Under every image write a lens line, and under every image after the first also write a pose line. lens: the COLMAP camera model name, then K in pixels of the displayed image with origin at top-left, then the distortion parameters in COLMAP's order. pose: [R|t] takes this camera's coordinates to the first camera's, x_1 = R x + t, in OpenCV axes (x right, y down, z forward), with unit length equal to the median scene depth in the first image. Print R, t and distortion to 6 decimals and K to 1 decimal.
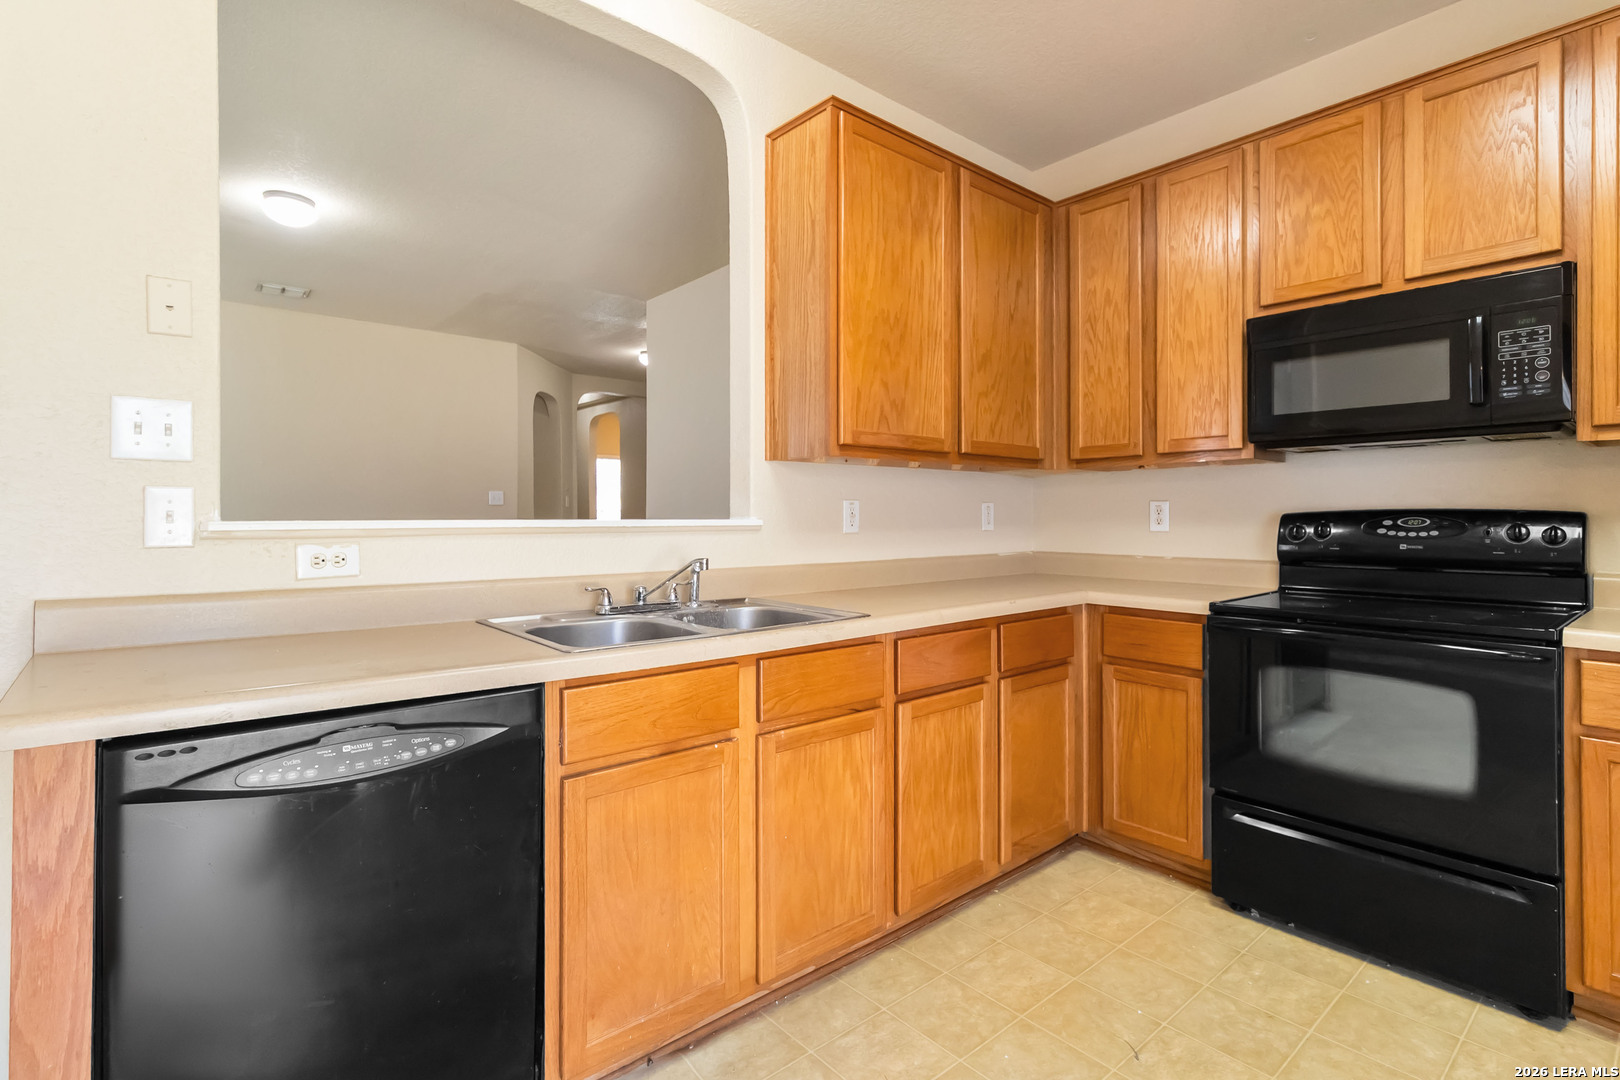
lens RADIAL K [[776.8, 0, 814.1], [0, 776.8, 516.7], [0, 0, 1]] dist [0.001270, 0.000043]
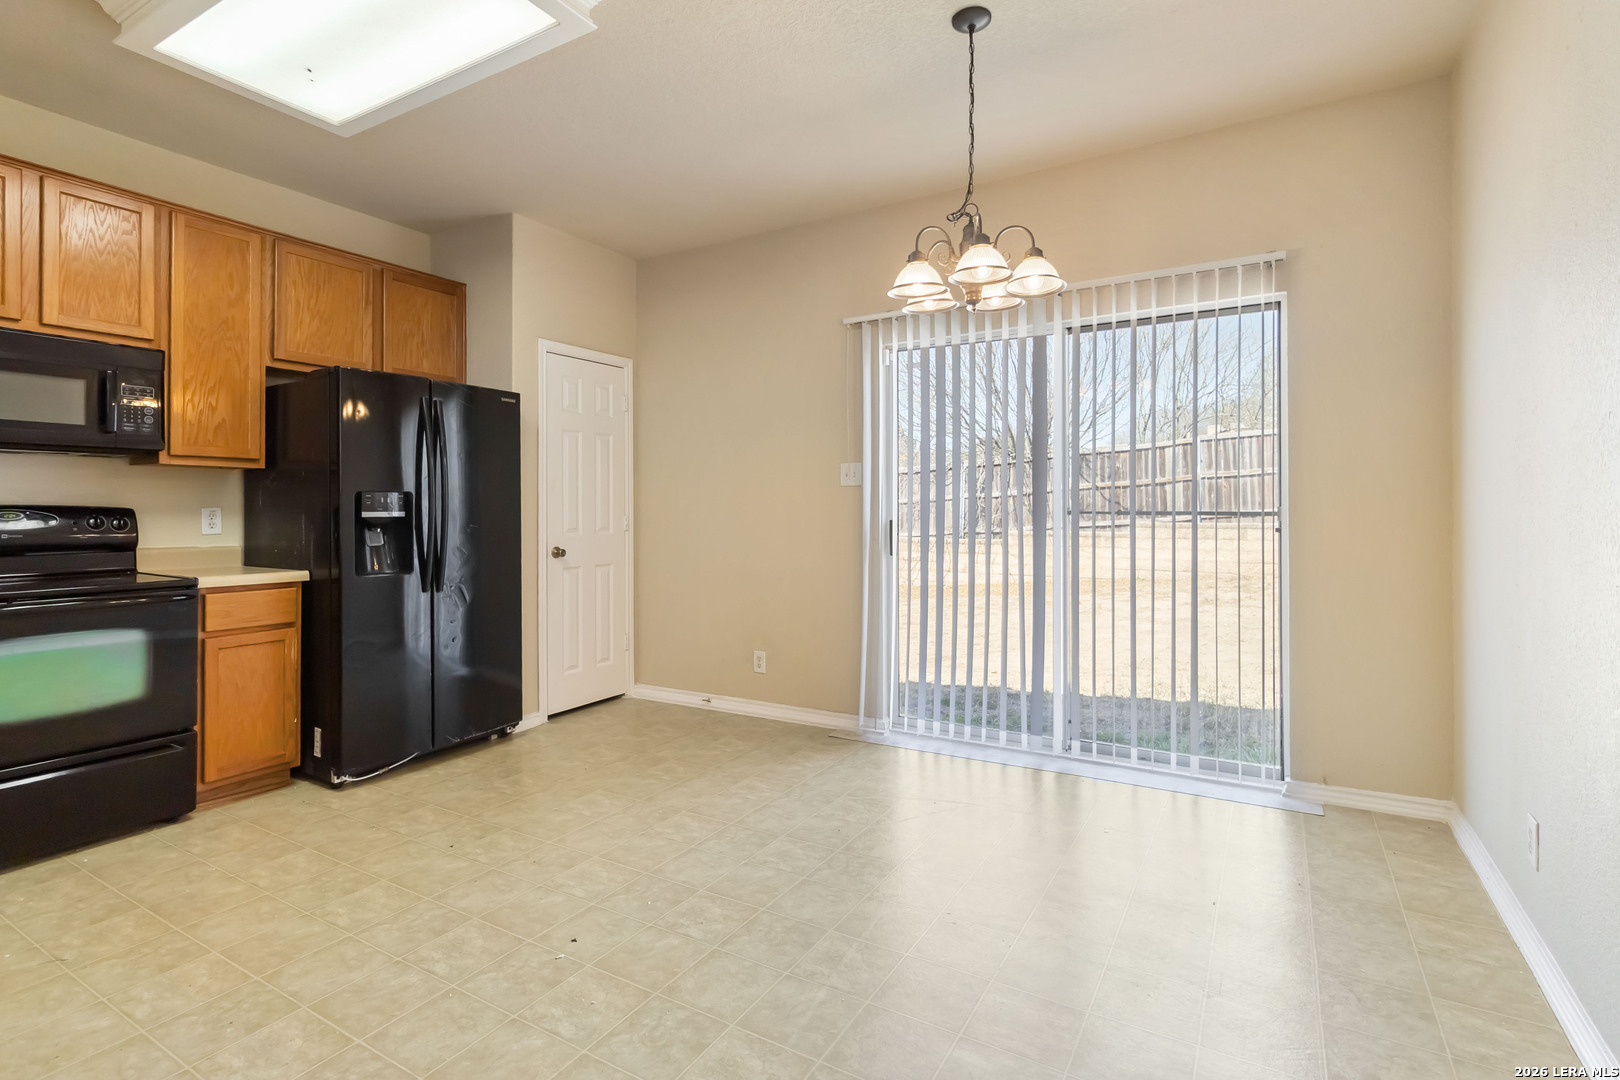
lens RADIAL K [[772.8, 0, 807.3], [0, 772.8, 506.3], [0, 0, 1]] dist [0.000446, 0.000500]
pose [[-0.314752, 0.004138, 0.949165, -0.783158], [0.000908, 0.999991, -0.004059, -0.001709], [-0.949173, -0.000416, -0.314753, 0.203670]]
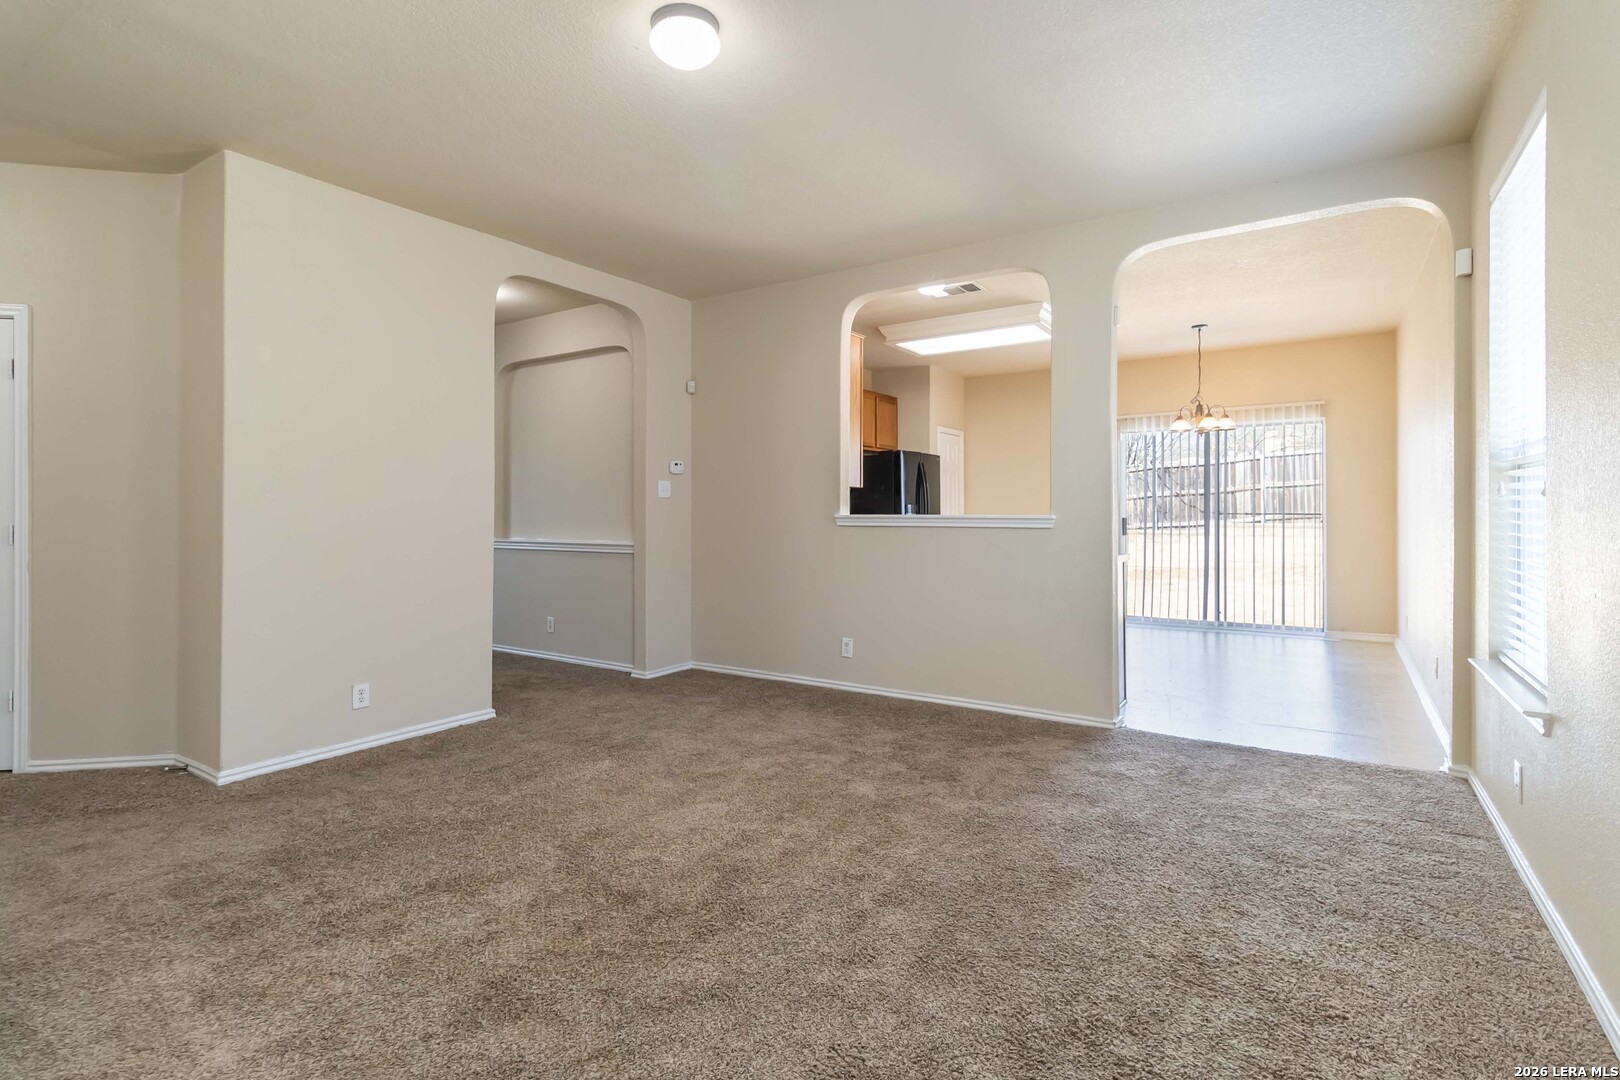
lens RADIAL K [[772.8, 0, 807.3], [0, 772.8, 506.3], [0, 0, 1]] dist [0.000446, 0.000500]
pose [[-0.265080, 0.006309, 0.964206, -2.232652], [-0.001253, 0.999975, -0.006887, -0.003988], [-0.964226, -0.003034, -0.265066, 1.839967]]
